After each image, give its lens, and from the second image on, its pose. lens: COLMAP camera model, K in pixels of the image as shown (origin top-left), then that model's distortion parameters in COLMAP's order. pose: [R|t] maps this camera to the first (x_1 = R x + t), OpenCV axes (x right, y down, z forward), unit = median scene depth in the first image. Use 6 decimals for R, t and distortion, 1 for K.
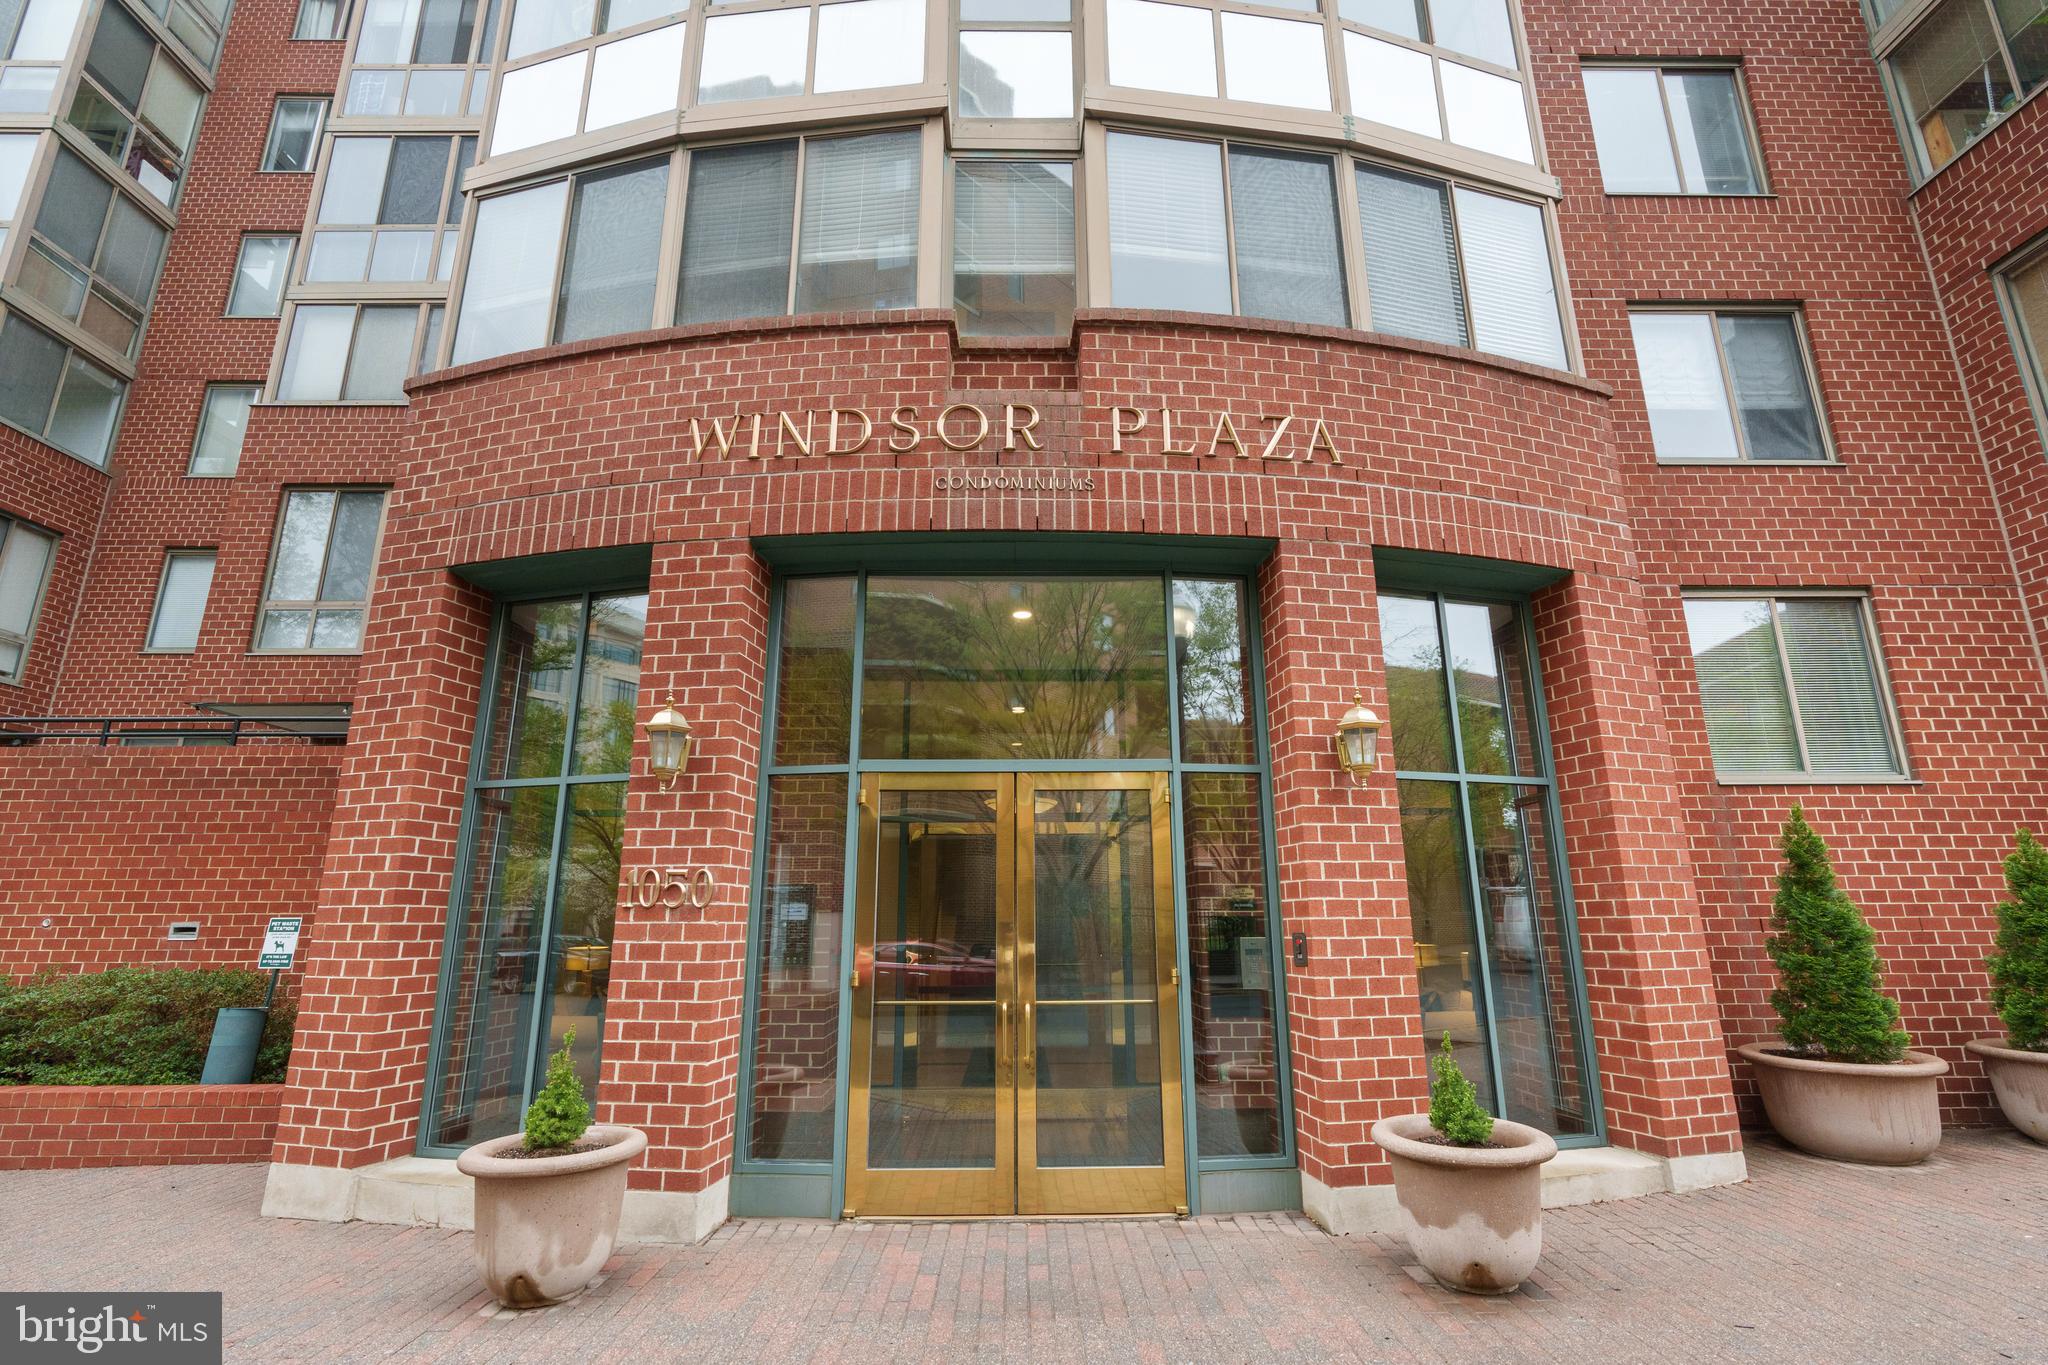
lens RADIAL K [[1023.2, 0, 1006.0], [0, 1023.2, 612.4], [0, 0, 1]] dist [-0.003685, 0.000040]
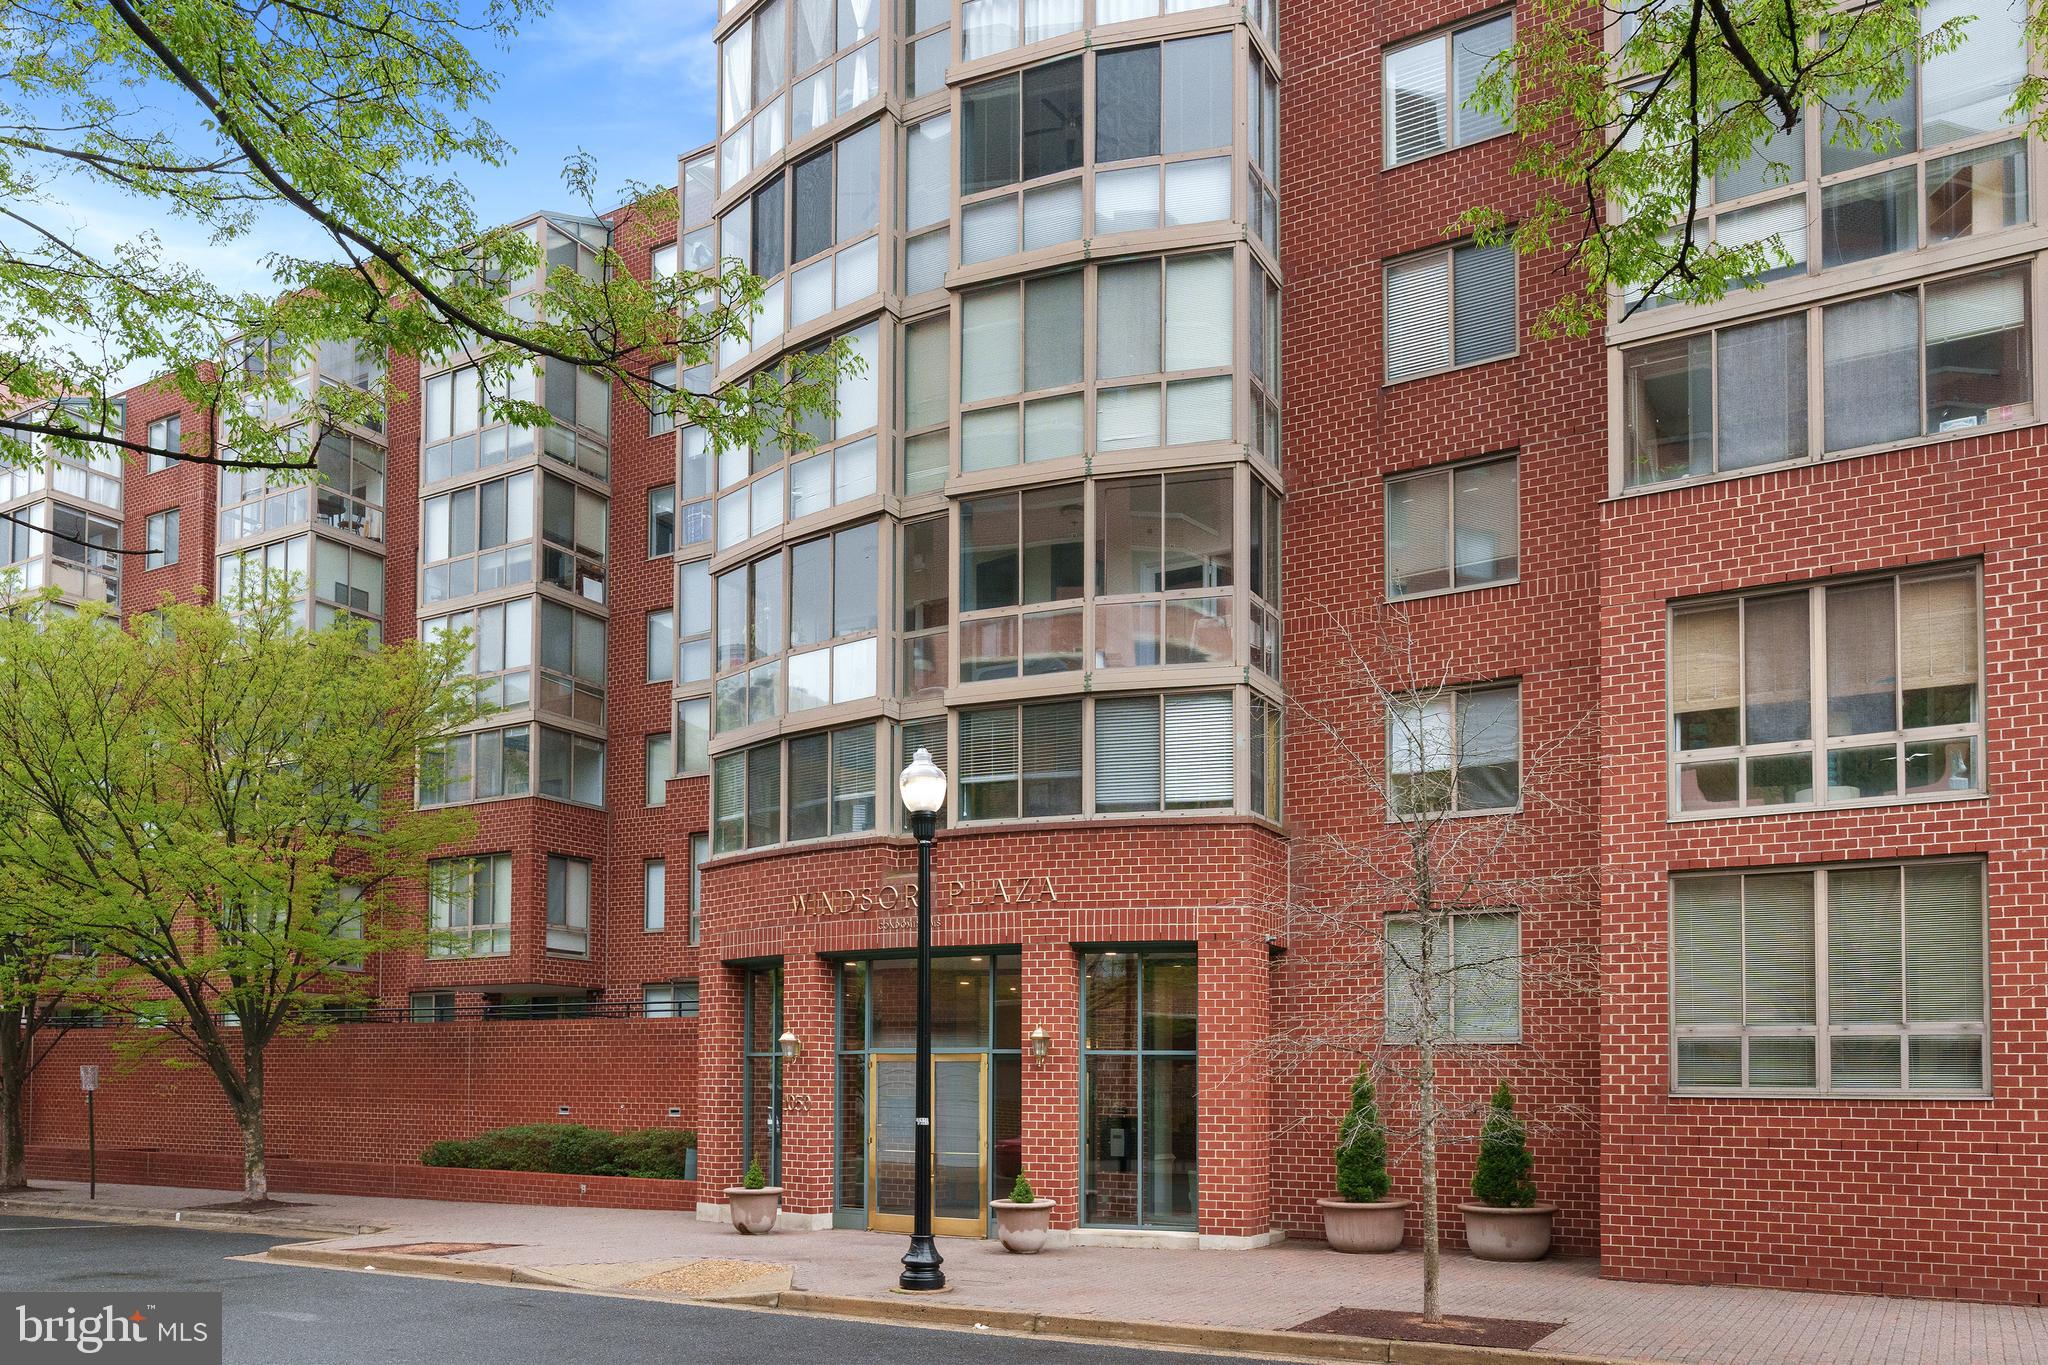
lens RADIAL K [[3909.2, 0, 1024.1], [0, 3909.2, 682.7], [0, 0, 1]] dist [0.003608, 0.000000]
pose [[0.791167, -0.042664, -0.610110, 4.949520], [0.166619, 0.974867, 0.147894, -1.697707], [0.588466, -0.218665, 0.778391, -4.867368]]
